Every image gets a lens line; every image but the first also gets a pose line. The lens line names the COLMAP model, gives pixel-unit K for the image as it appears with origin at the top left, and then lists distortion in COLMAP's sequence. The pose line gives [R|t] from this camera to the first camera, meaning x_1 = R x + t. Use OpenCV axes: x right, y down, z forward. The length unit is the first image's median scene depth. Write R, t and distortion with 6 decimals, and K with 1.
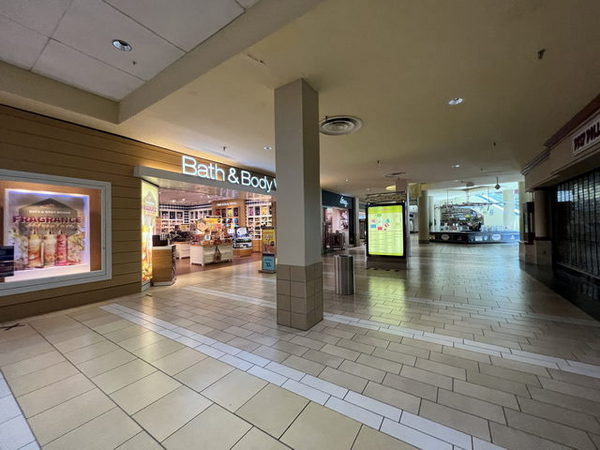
lens RADIAL K [[242.8, 0, 300.0], [0, 242.8, 225.0], [0, 0, 1]] dist [-0.000018, -0.000009]
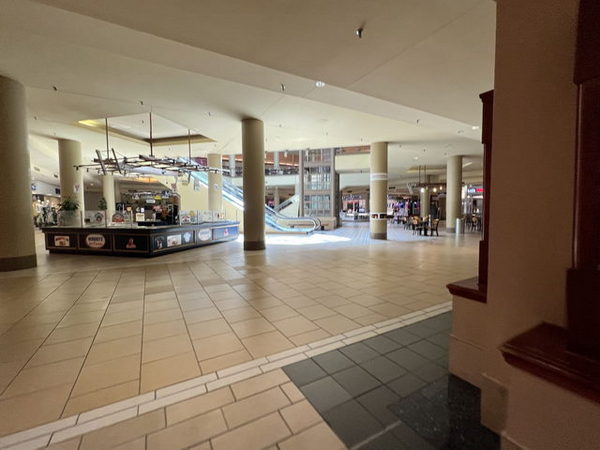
lens RADIAL K [[242.8, 0, 300.0], [0, 242.8, 225.0], [0, 0, 1]] dist [-0.000018, -0.000009]
pose [[0.435067, -0.038718, 0.899565, 0.404528], [-0.014411, 0.998648, 0.049952, 0.001630], [-0.900283, -0.034696, 0.433920, 0.557460]]
